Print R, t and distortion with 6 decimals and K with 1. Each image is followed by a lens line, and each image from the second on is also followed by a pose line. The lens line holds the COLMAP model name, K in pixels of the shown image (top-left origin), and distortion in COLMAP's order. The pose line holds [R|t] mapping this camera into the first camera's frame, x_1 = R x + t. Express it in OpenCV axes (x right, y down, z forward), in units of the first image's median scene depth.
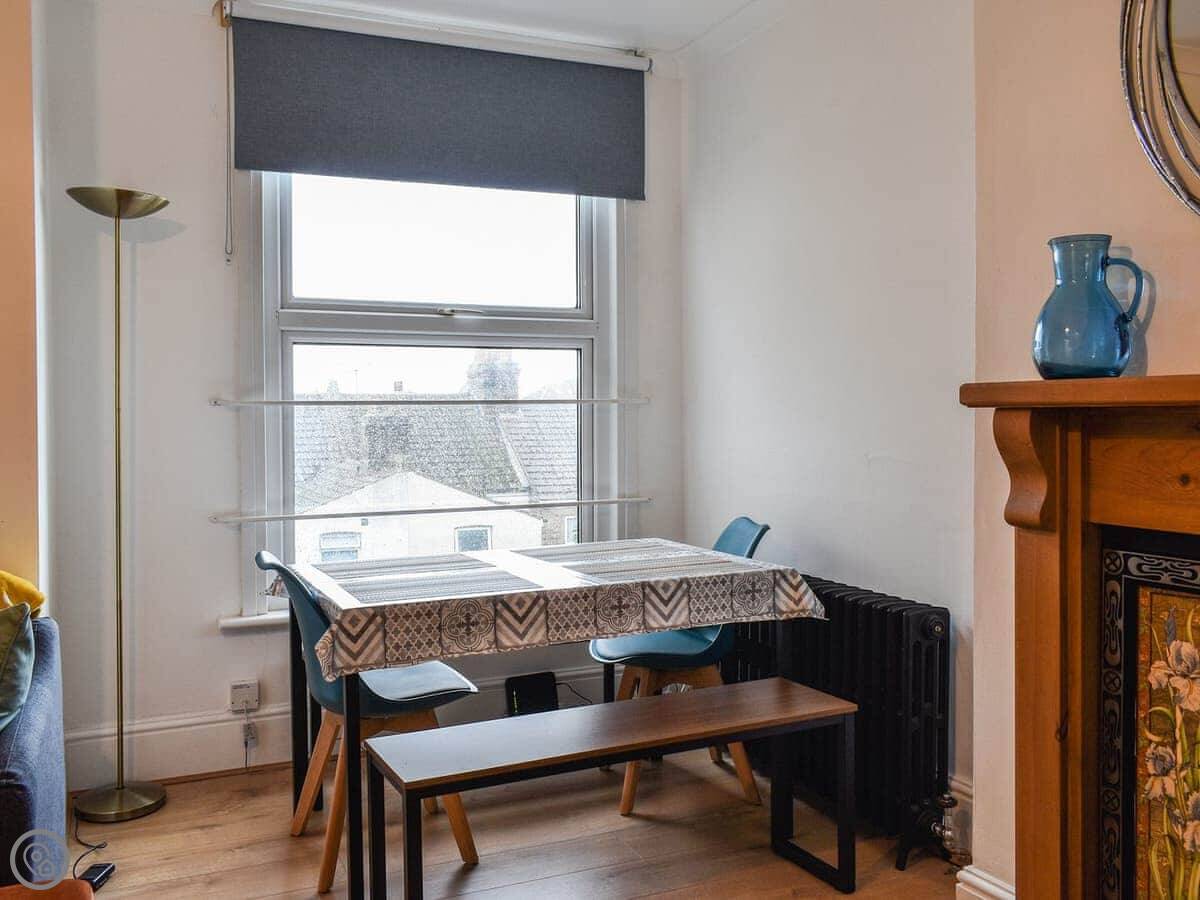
lens RADIAL K [[1058.4, 0, 593.5], [0, 1058.4, 427.5], [0, 0, 1]] dist [0.006857, -0.009437]
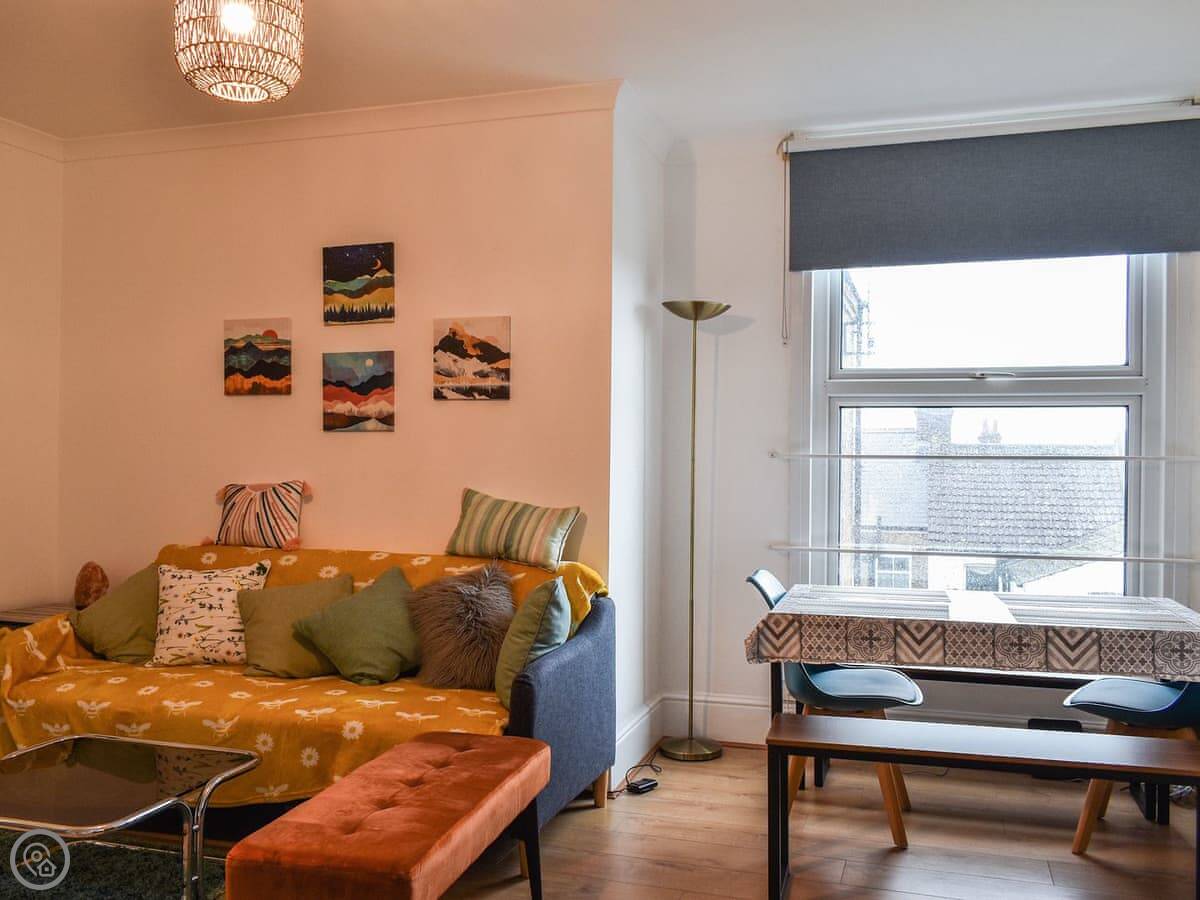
lens RADIAL K [[1075.7, 0, 600.0], [0, 1075.7, 450.0], [0, 0, 1]] dist [0.002614, -0.006829]
pose [[0.748770, 0.008642, -0.662774, 0.431987], [-0.025755, 0.999539, -0.016064, -0.004661], [0.662330, 0.029098, 0.748647, -0.136923]]
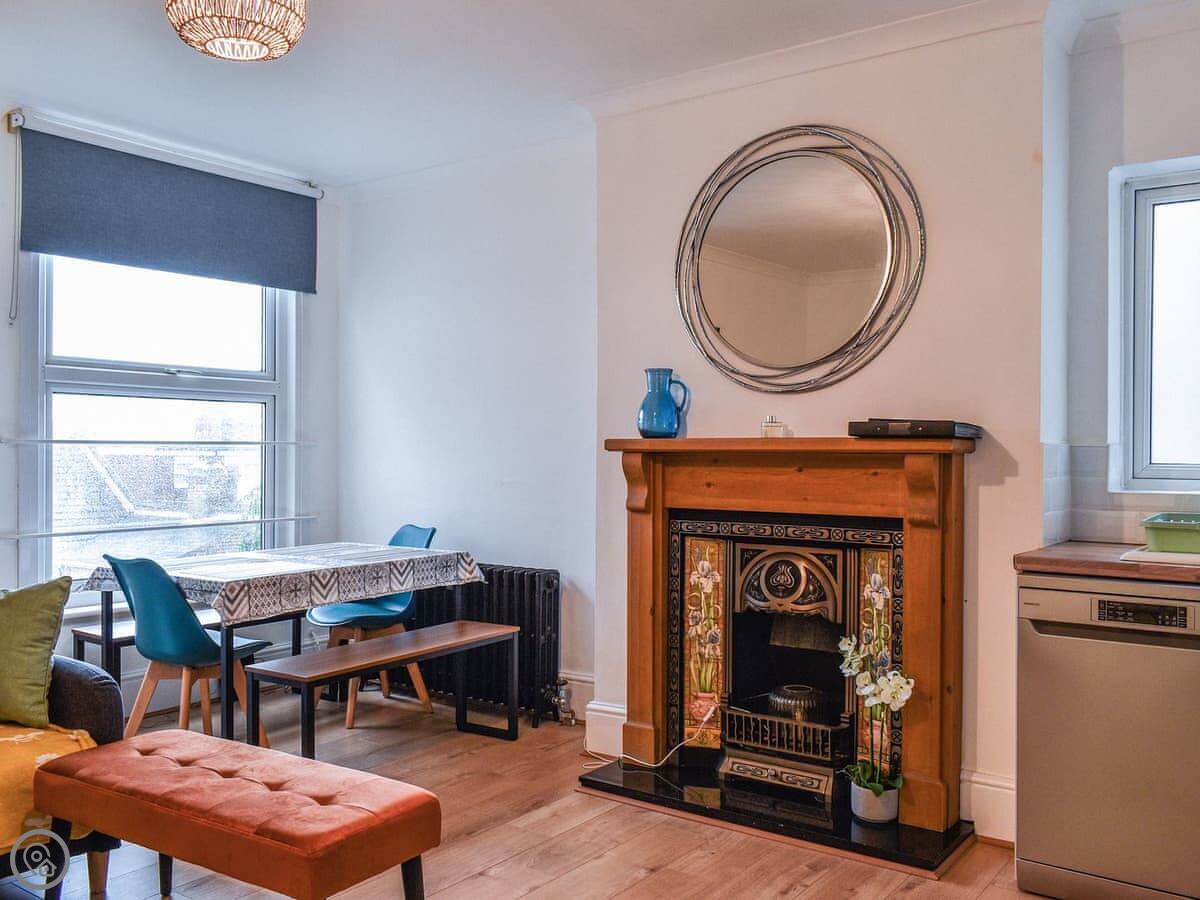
lens RADIAL K [[1033.2, 0, 600.0], [0, 1033.2, 450.0], [0, 0, 1]] dist [0.005965, 0.003207]
pose [[0.860568, 0.010469, 0.509229, -0.458025], [-0.001339, 0.999832, -0.018292, 0.009938], [-0.509334, 0.015059, 0.860437, -0.460449]]
